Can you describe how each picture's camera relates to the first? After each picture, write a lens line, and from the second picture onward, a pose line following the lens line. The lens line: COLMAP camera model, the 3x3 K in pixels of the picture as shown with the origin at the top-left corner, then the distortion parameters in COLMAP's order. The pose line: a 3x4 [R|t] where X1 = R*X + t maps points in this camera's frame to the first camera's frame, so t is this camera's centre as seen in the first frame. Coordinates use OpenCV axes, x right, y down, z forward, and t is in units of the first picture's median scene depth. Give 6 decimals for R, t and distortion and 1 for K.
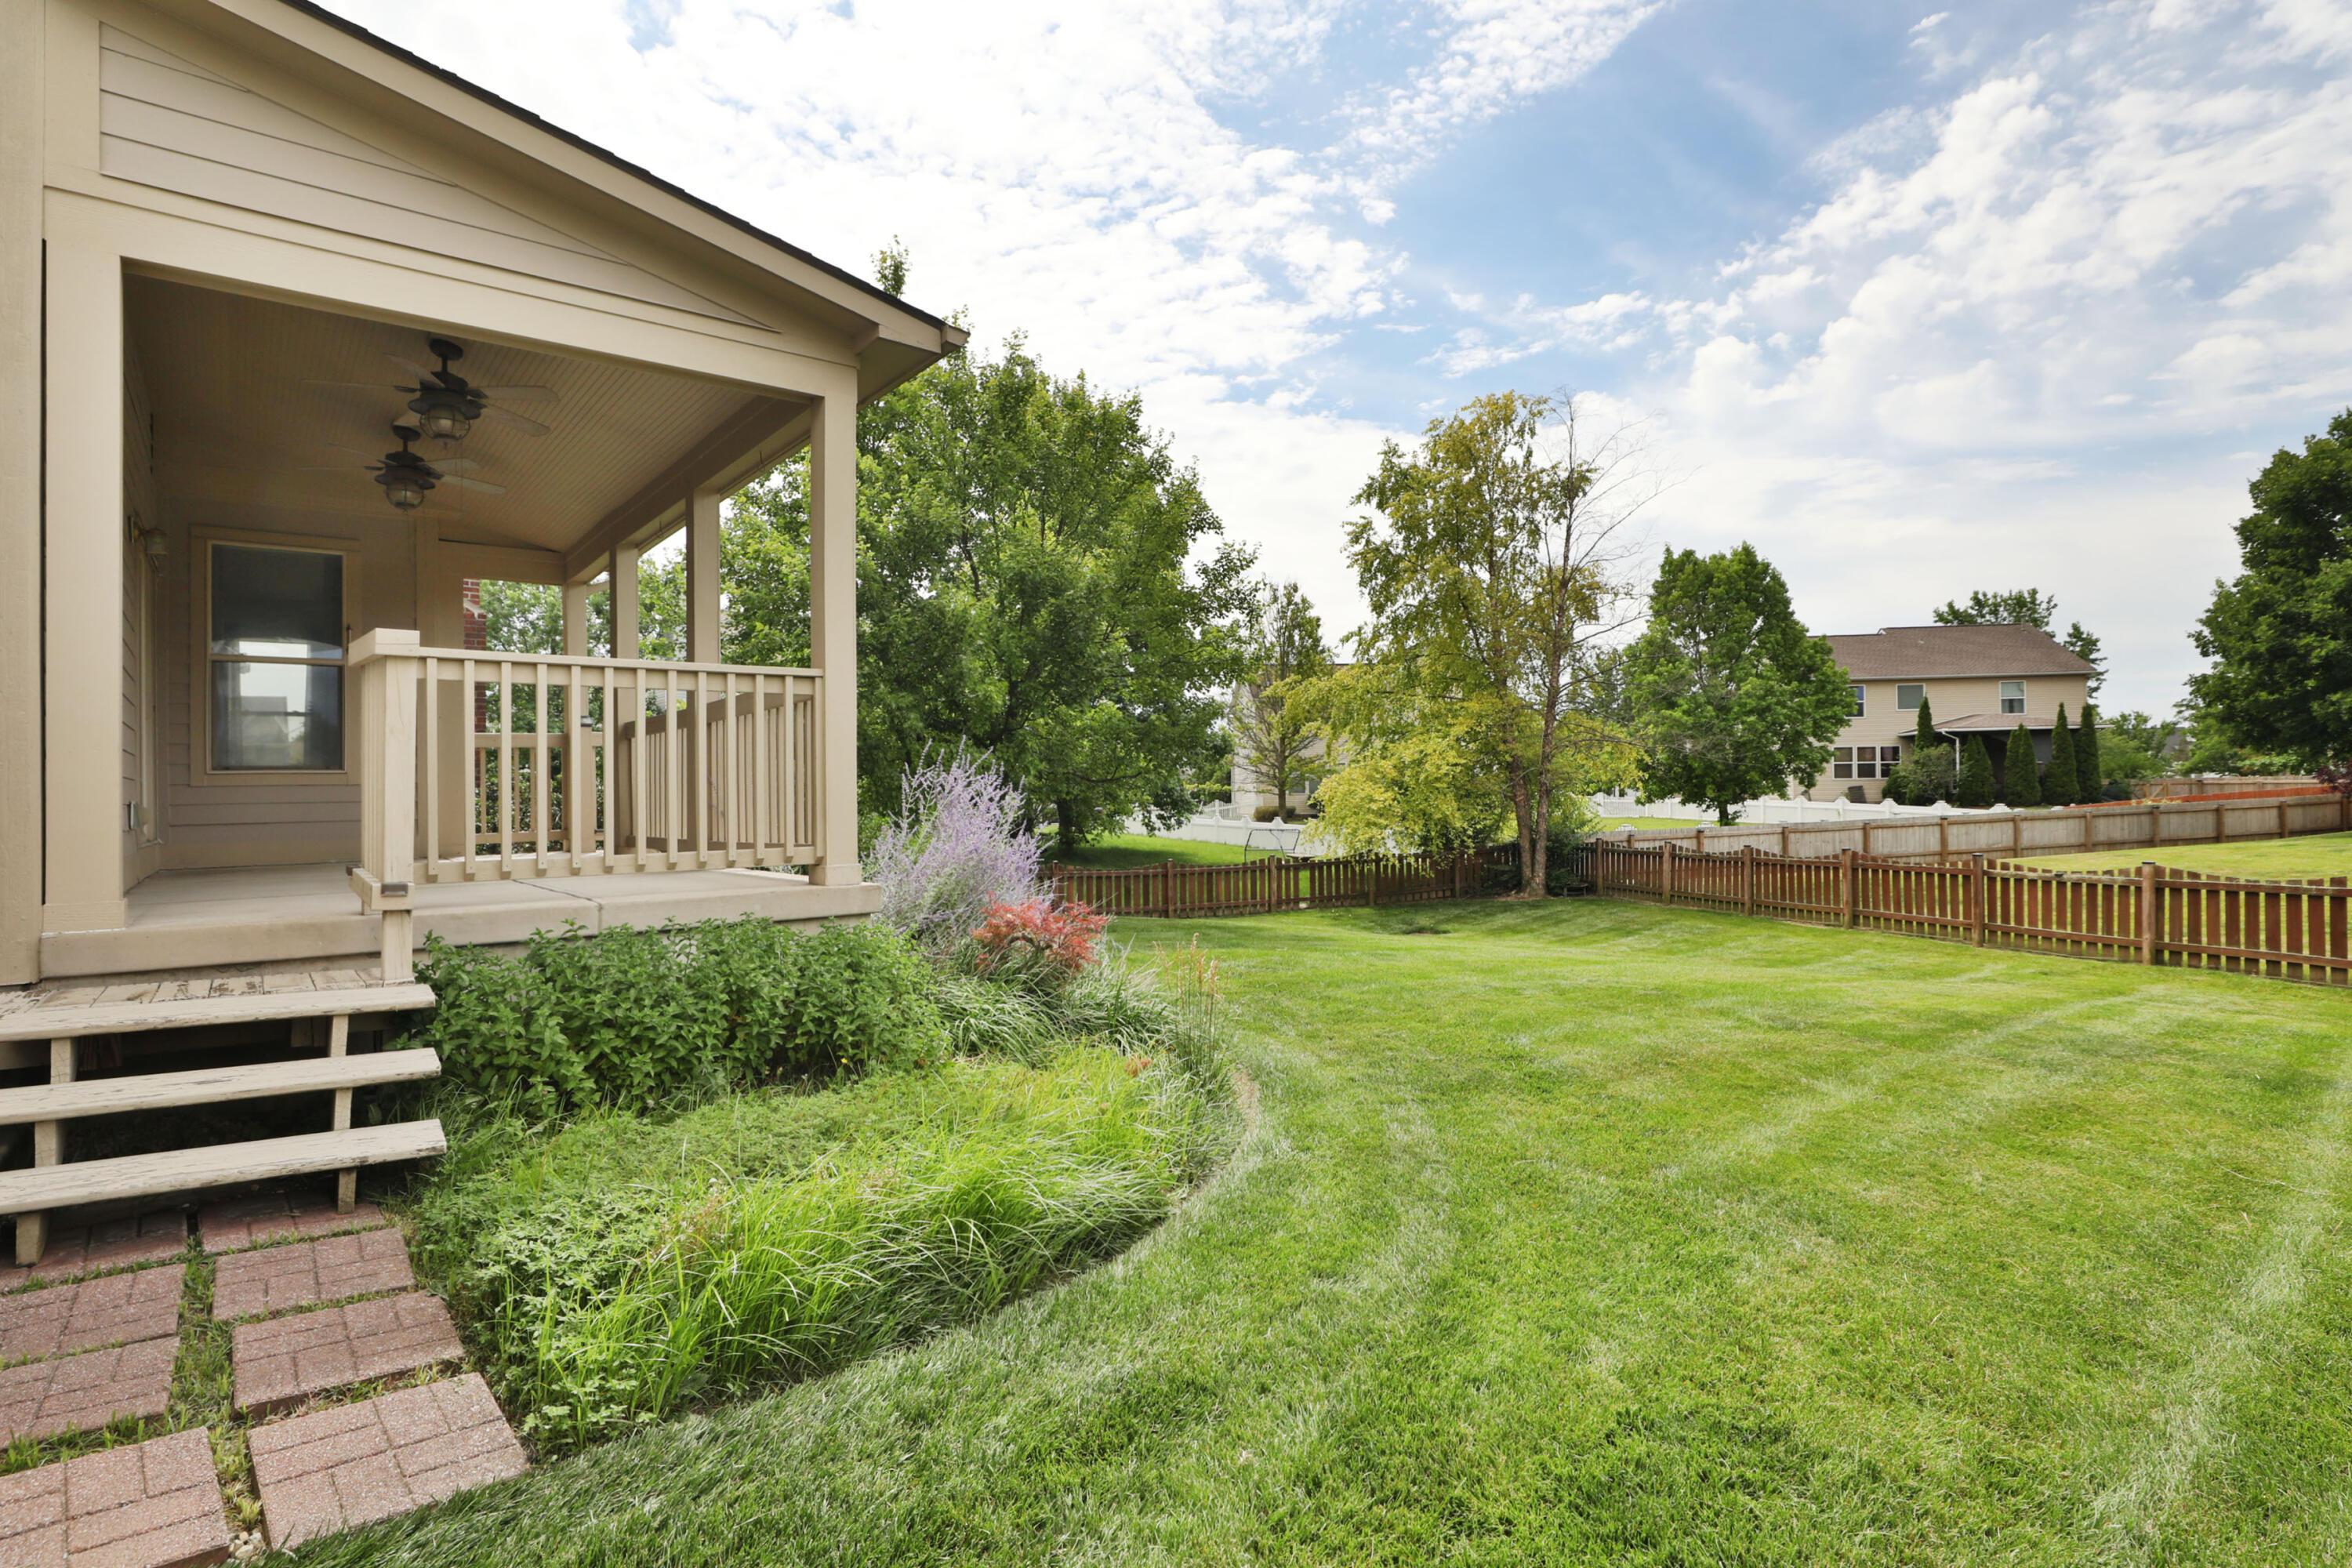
lens RADIAL K [[1204.8, 0, 1176.0], [0, 1204.8, 784.0], [0, 0, 1]] dist [-0.054528, 0.000486]
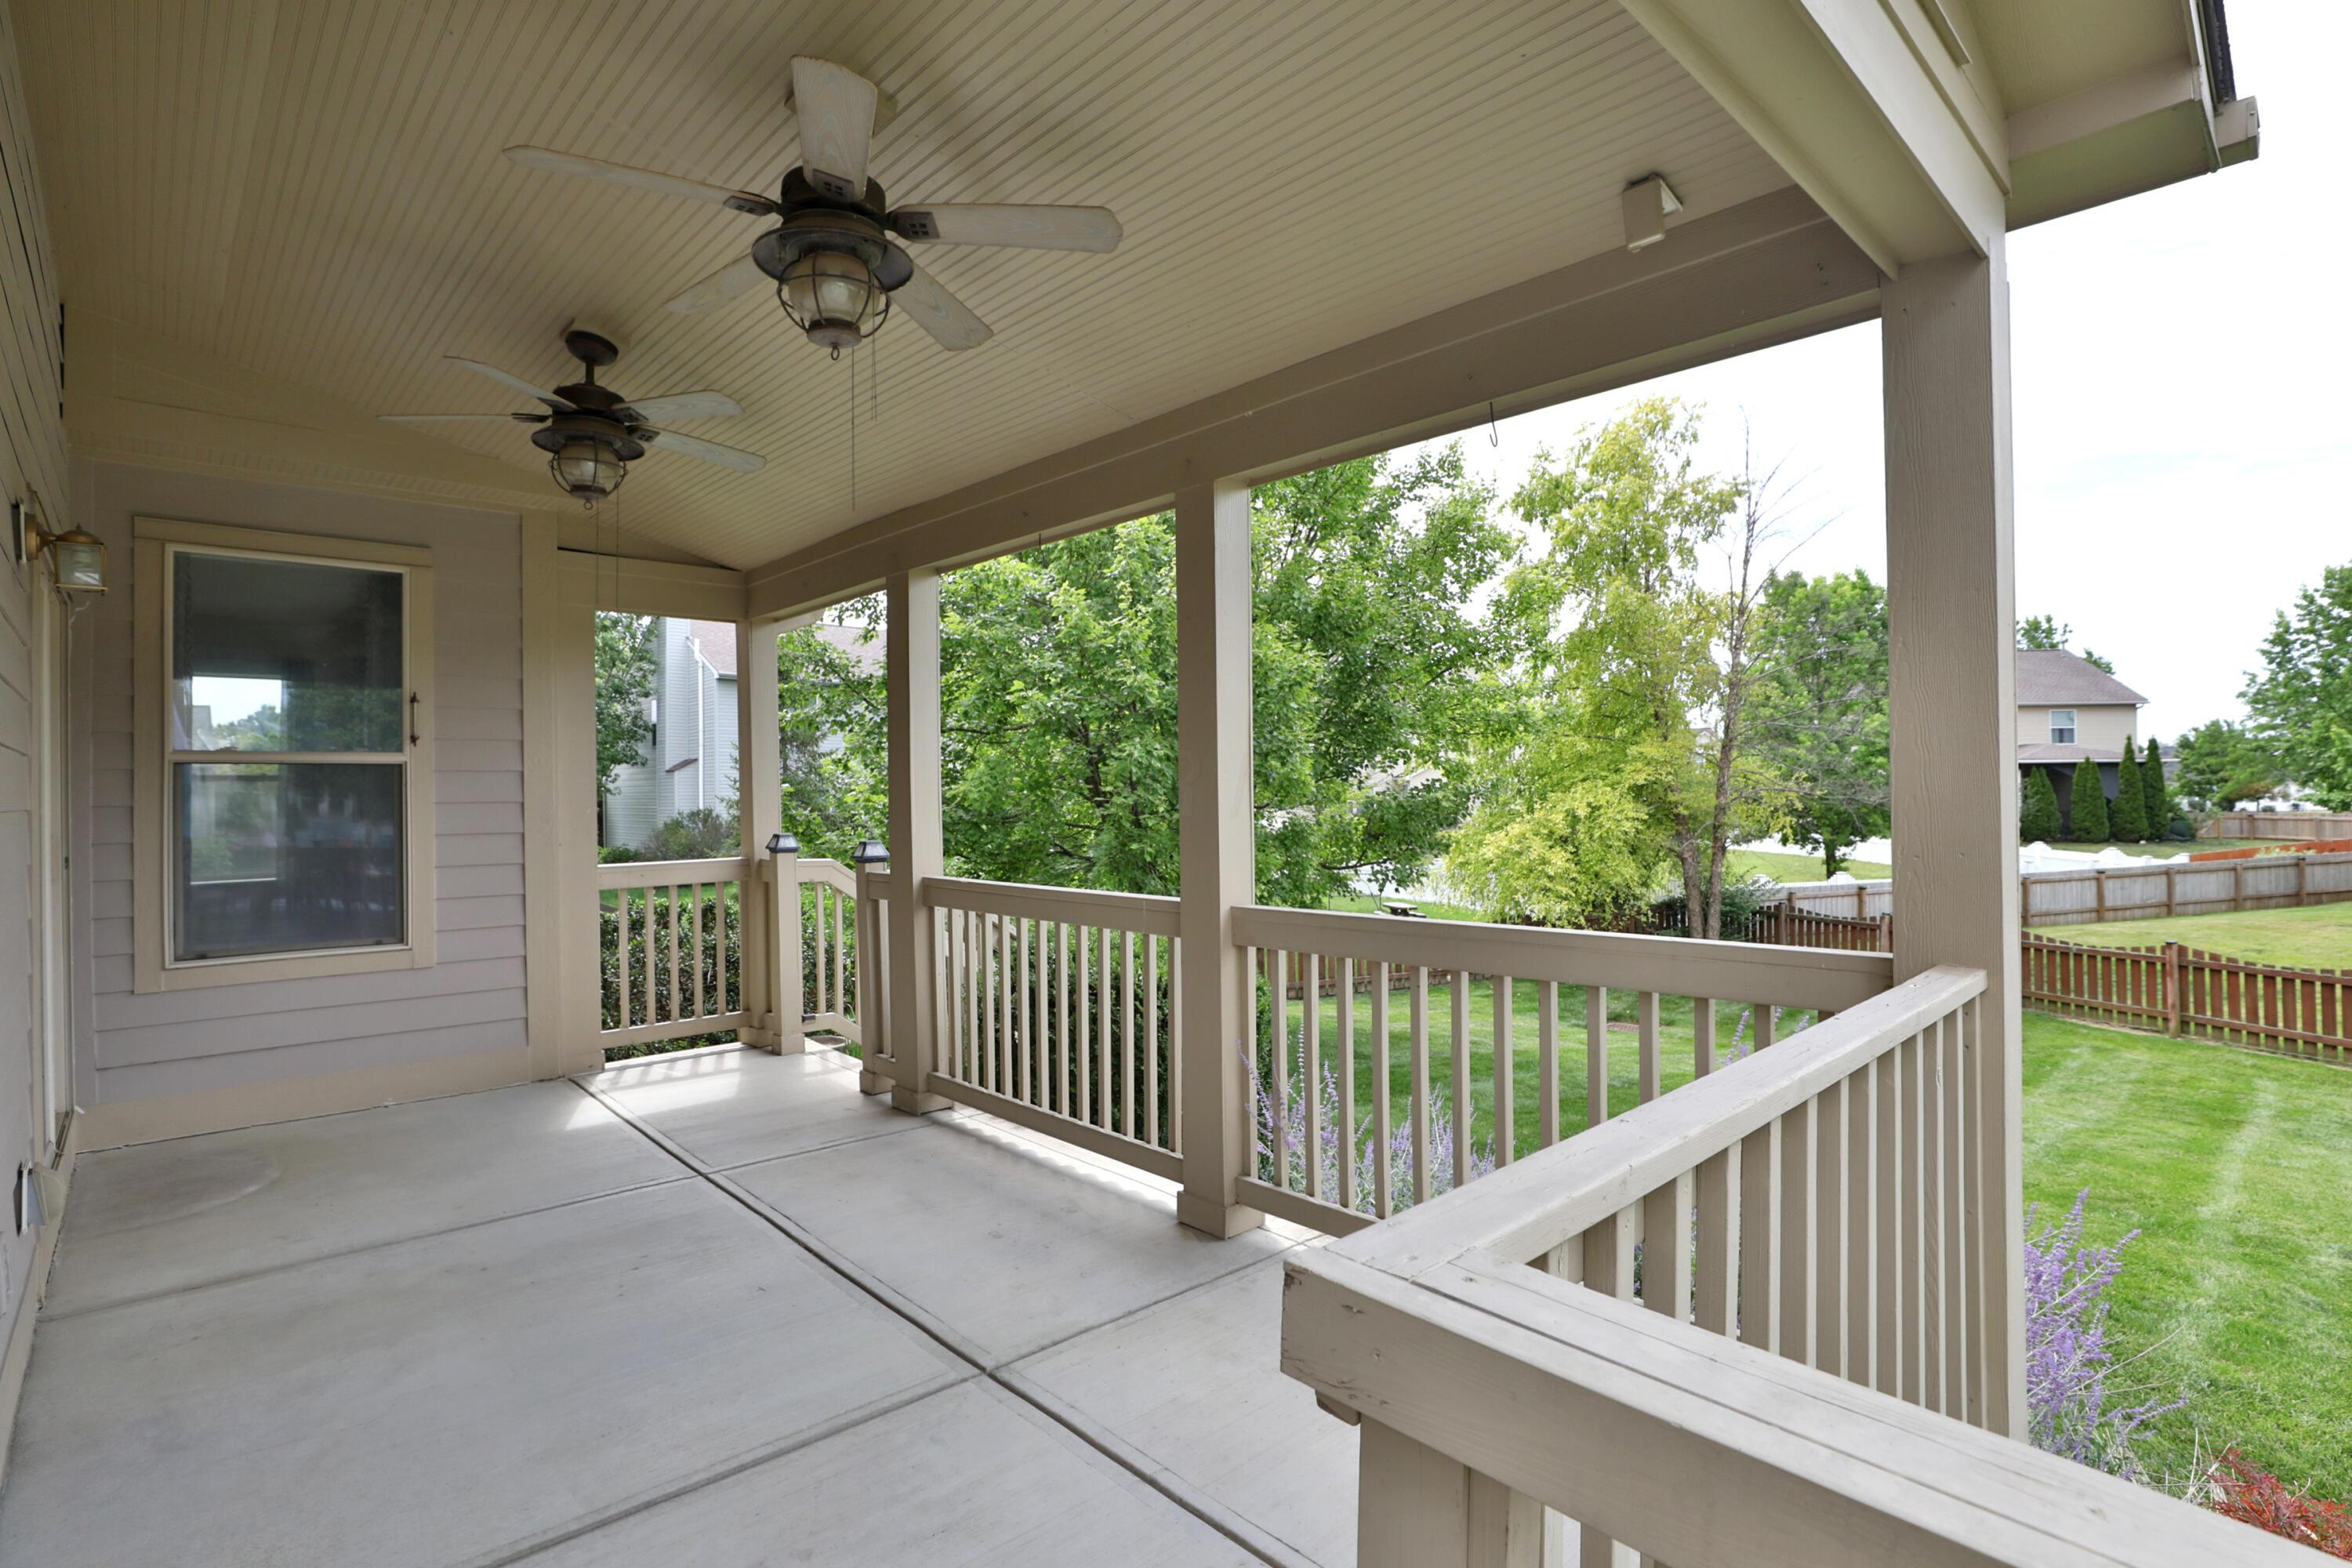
lens RADIAL K [[1204.8, 0, 1176.0], [0, 1204.8, 784.0], [0, 0, 1]] dist [-0.054528, 0.000486]
pose [[0.998716, 0.010573, 0.049539, -0.126367], [-0.010504, 0.999943, -0.001649, -0.033267], [-0.049554, 0.001127, 0.998771, 0.140544]]
